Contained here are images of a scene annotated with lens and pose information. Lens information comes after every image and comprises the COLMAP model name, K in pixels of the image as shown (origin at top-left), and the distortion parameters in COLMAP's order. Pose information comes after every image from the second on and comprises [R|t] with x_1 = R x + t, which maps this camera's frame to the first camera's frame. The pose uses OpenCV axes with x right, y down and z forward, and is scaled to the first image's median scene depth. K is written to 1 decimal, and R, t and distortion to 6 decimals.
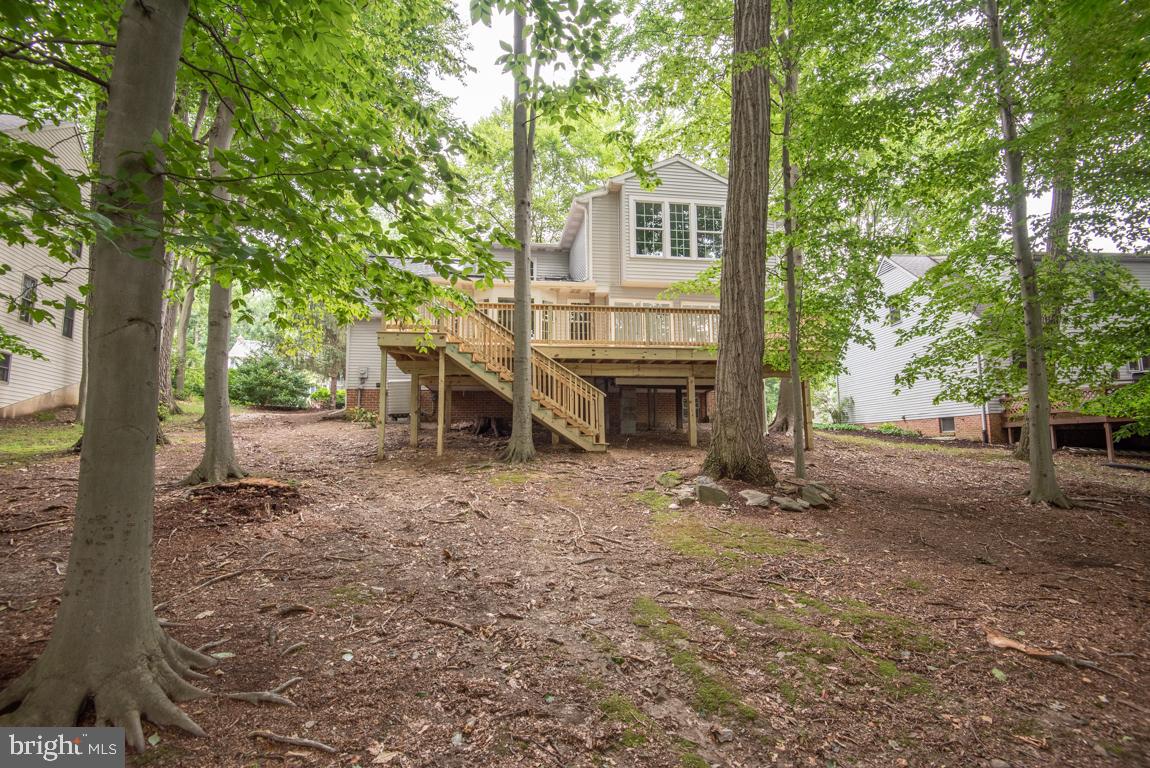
lens RADIAL K [[528.2, 0, 578.7], [0, 528.2, 388.0], [0, 0, 1]] dist [-0.052334, -0.000897]
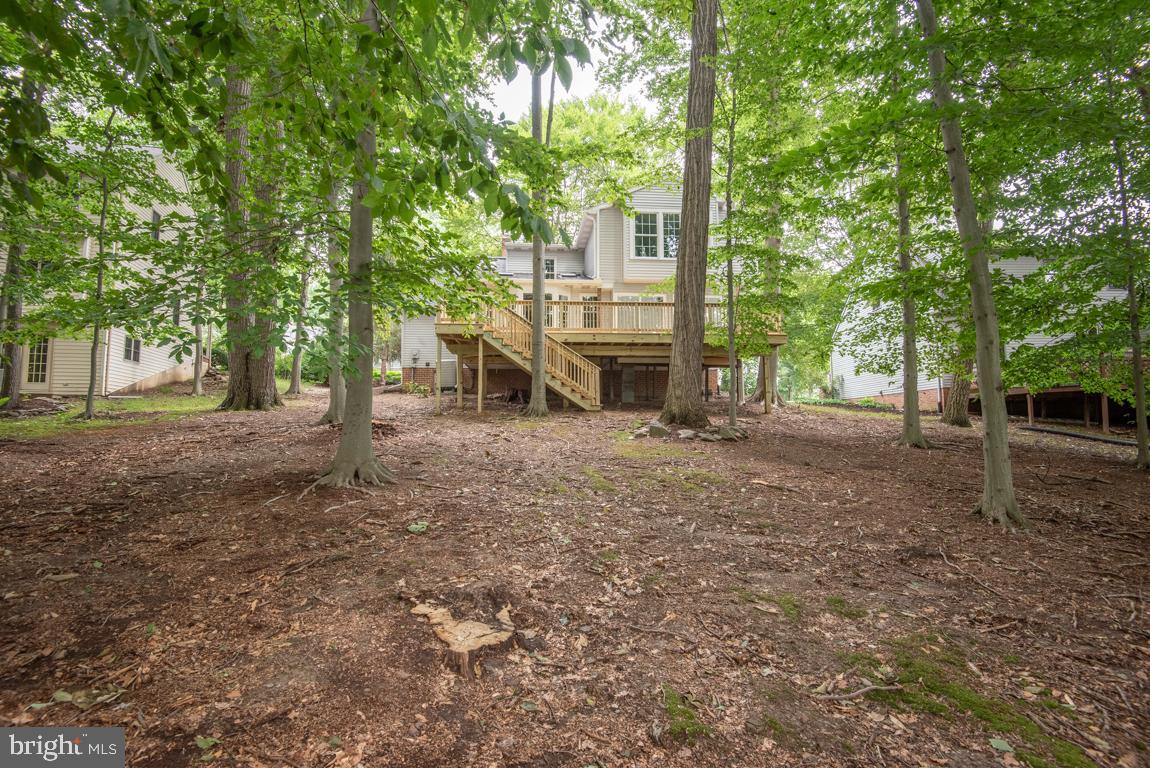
lens RADIAL K [[528.2, 0, 572.5], [0, 528.2, 379.1], [0, 0, 1]] dist [-0.052334, -0.000897]
pose [[0.997373, -0.001036, -0.072432, 0.071404], [0.002179, 0.999874, 0.015712, 0.016183], [0.072407, -0.015829, 0.997250, -0.326288]]
